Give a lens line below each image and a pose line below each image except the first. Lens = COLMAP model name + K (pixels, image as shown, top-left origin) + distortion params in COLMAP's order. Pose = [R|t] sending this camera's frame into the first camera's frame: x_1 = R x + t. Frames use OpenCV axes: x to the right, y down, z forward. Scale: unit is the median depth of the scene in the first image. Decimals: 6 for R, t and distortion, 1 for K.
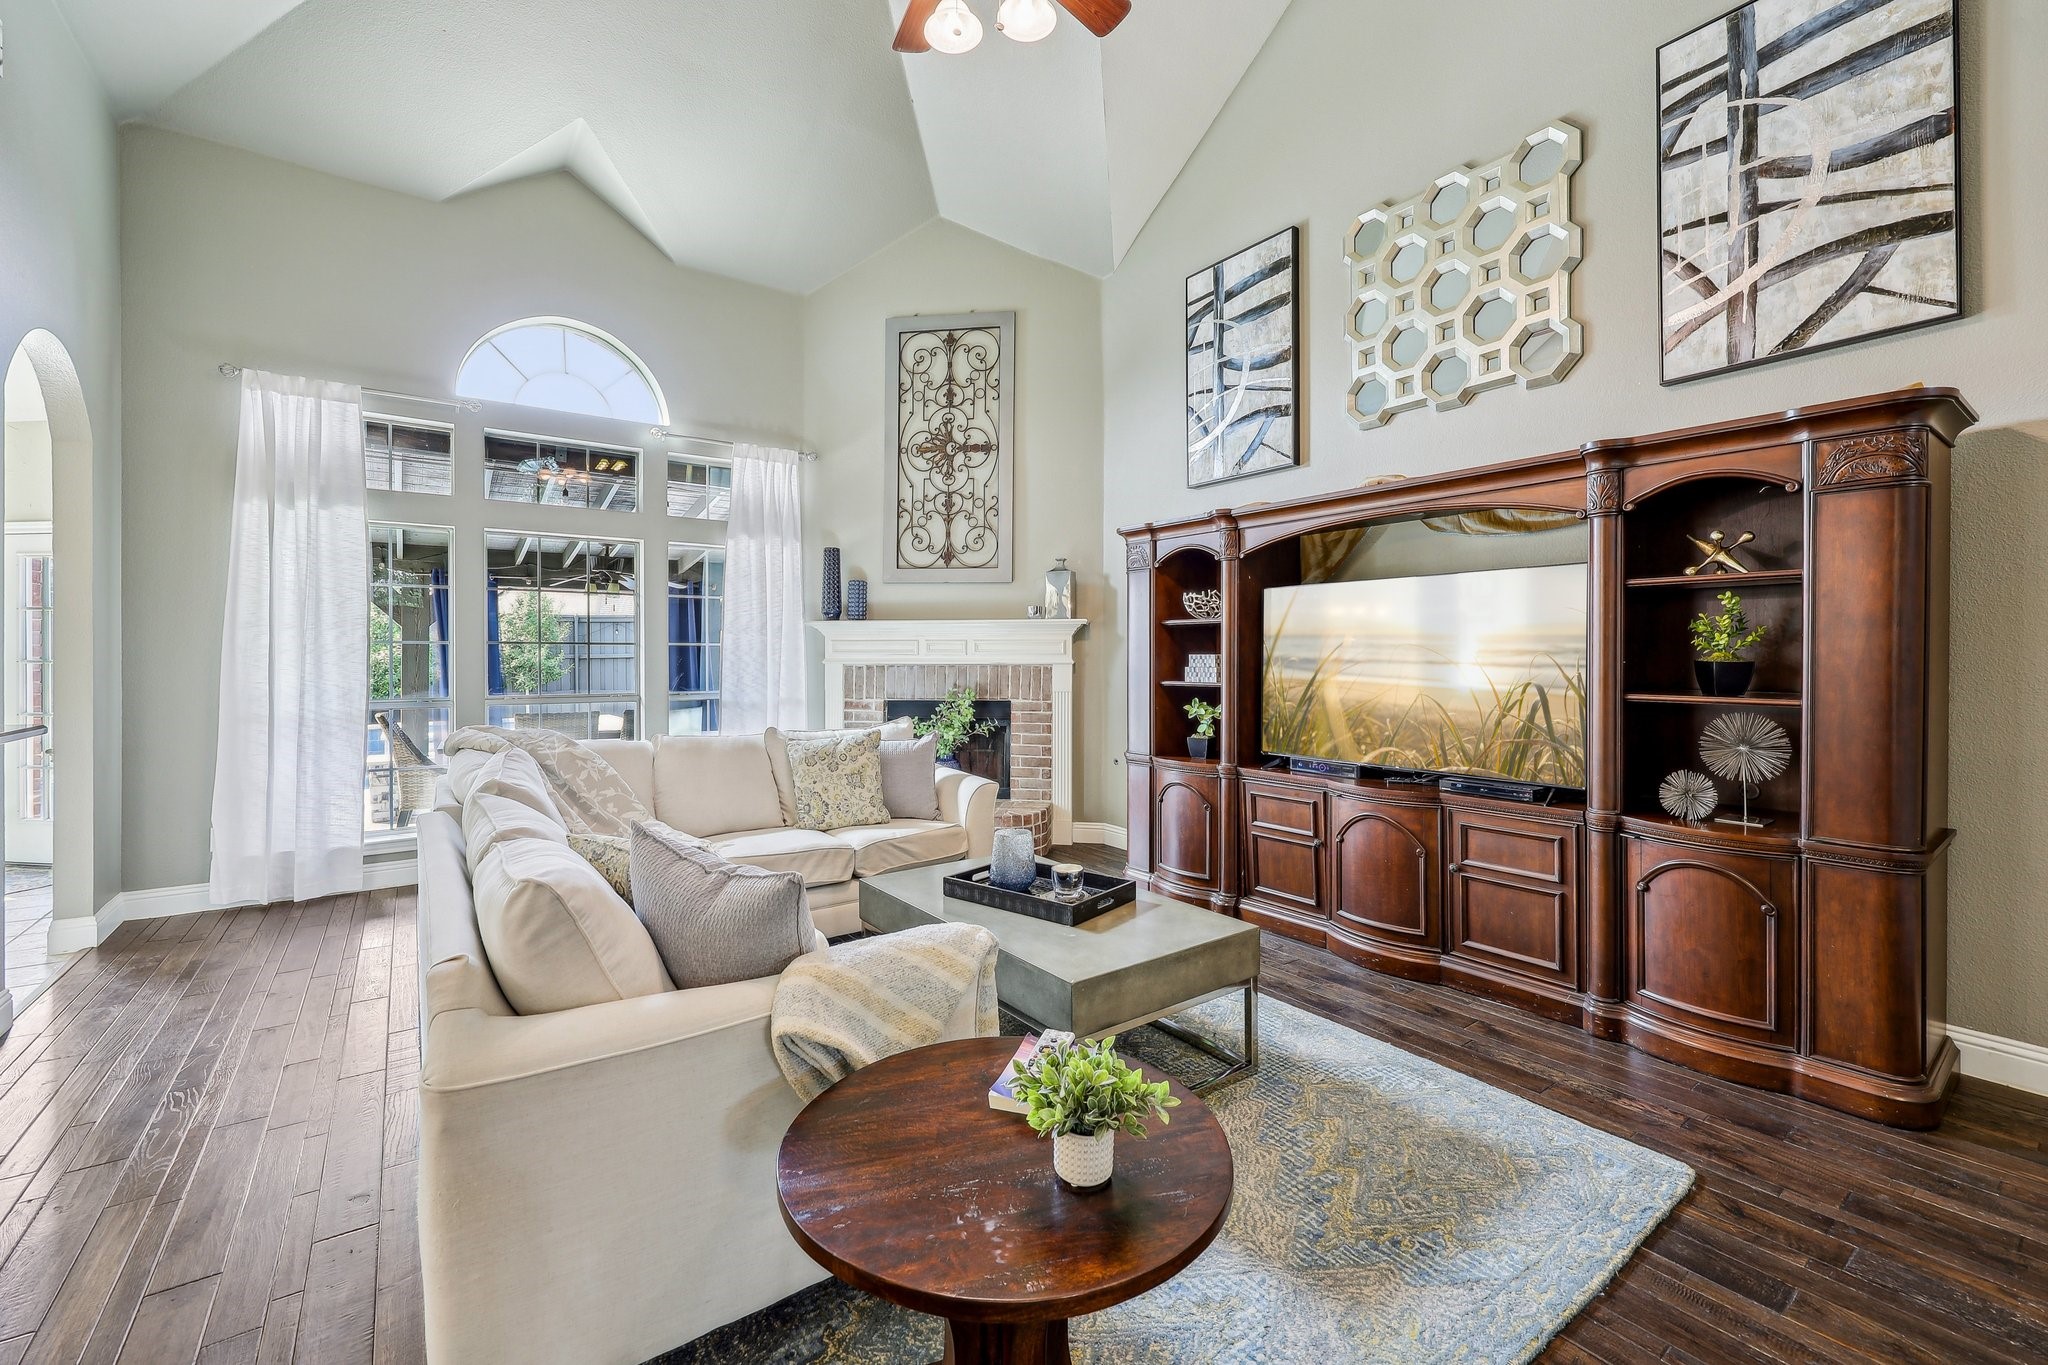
lens RADIAL K [[853.8, 0, 1019.2], [0, 853.8, 664.0], [0, 0, 1]] dist [0.000943, 0.000161]
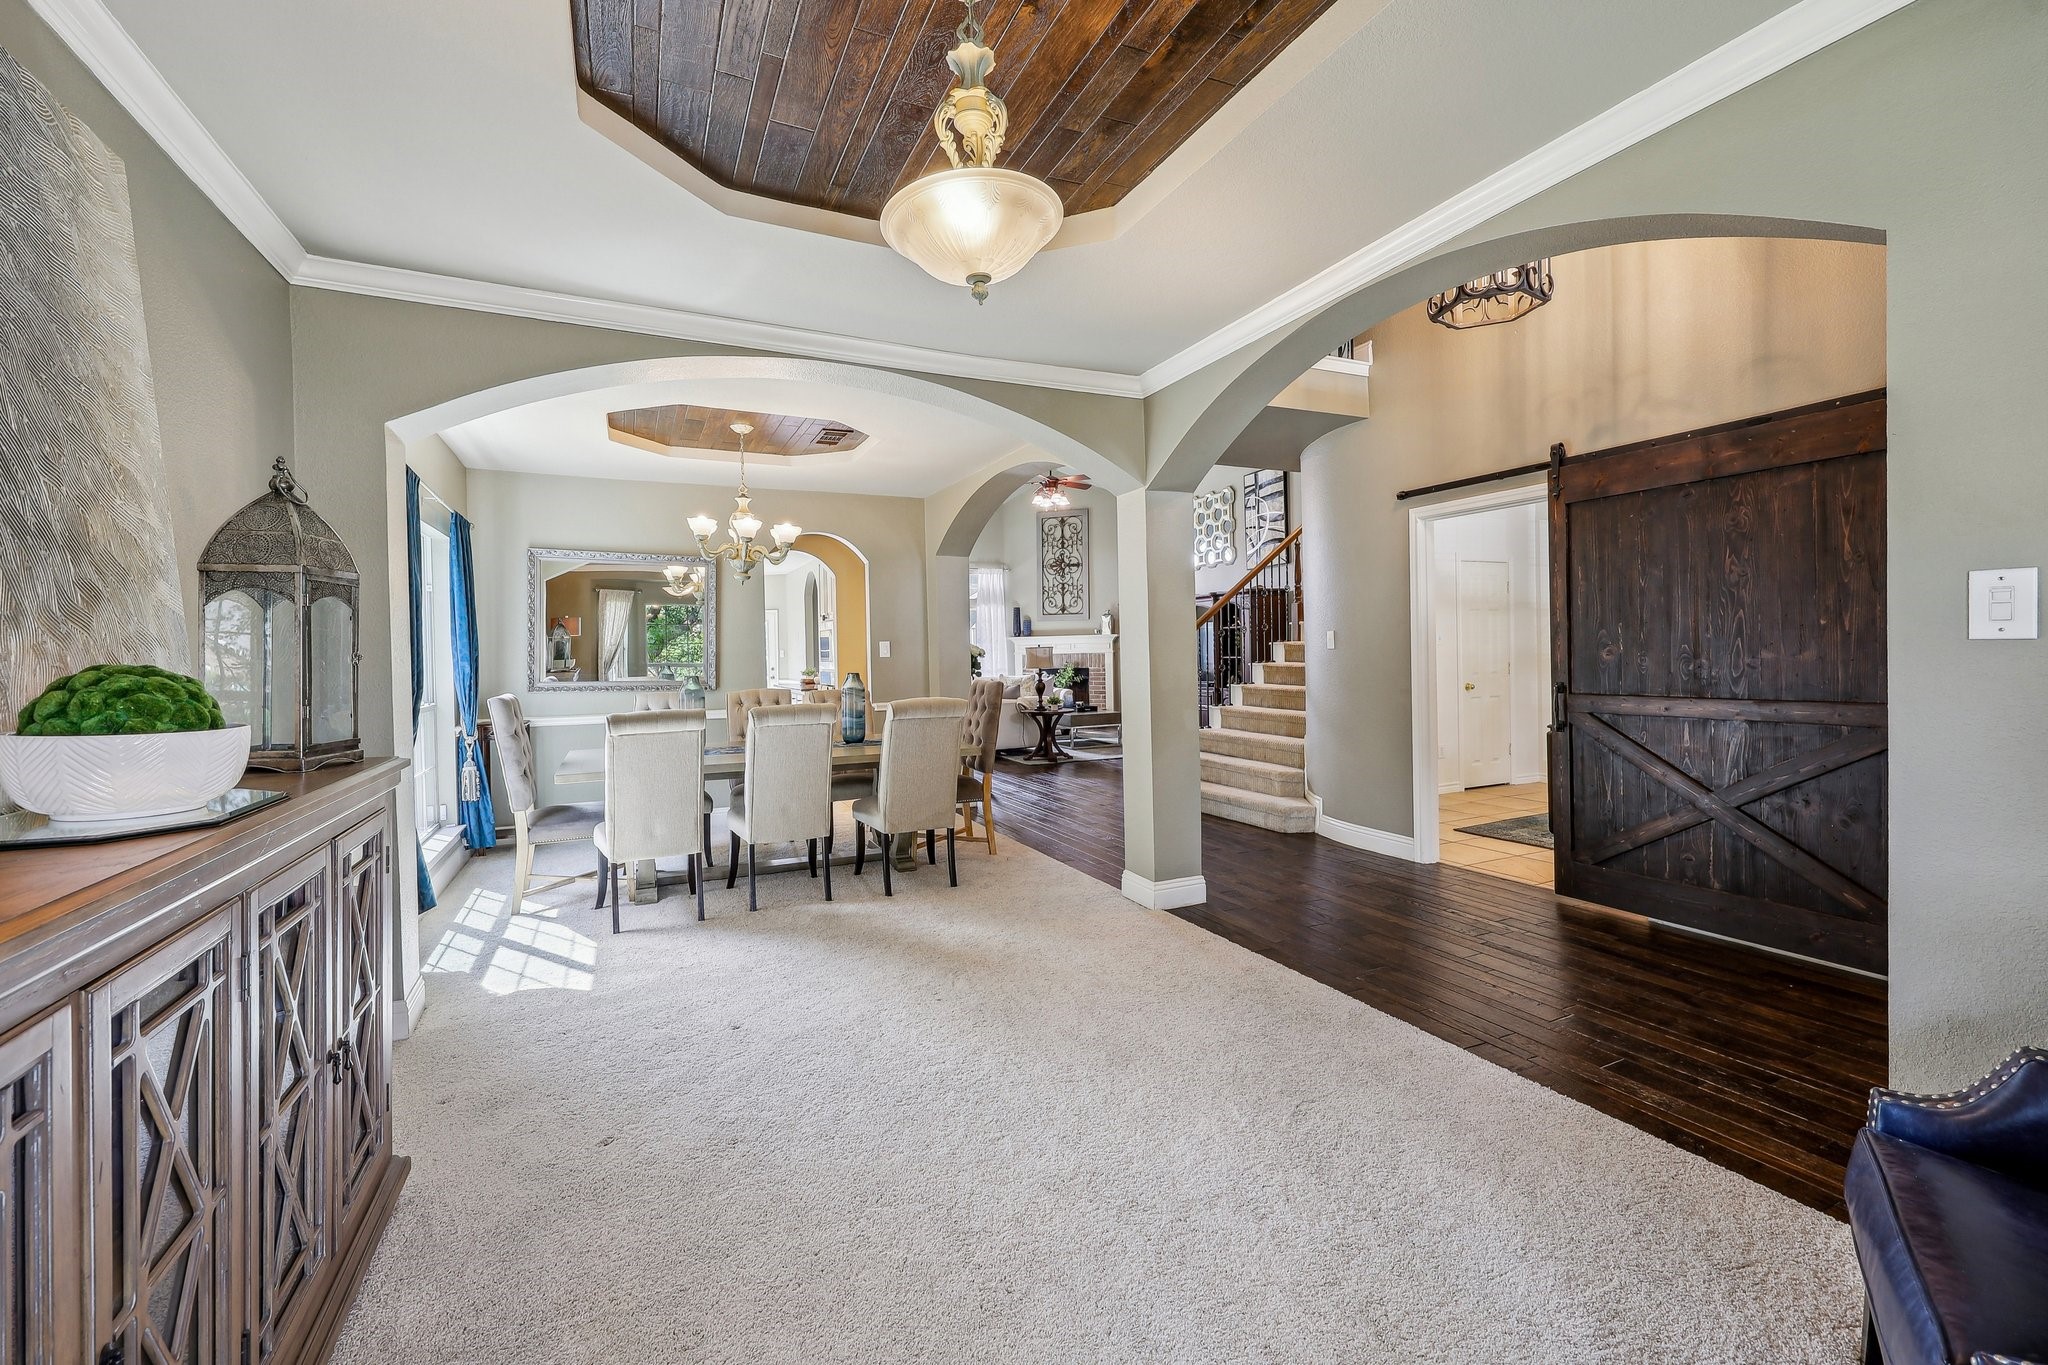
lens RADIAL K [[853.8, 0, 1019.2], [0, 853.8, 664.0], [0, 0, 1]] dist [0.000943, 0.000161]
pose [[0.977900, -0.015856, -0.208469, 0.304048], [0.018645, 0.999761, 0.011421, 0.000035], [0.208239, -0.015055, 0.977962, -1.435753]]
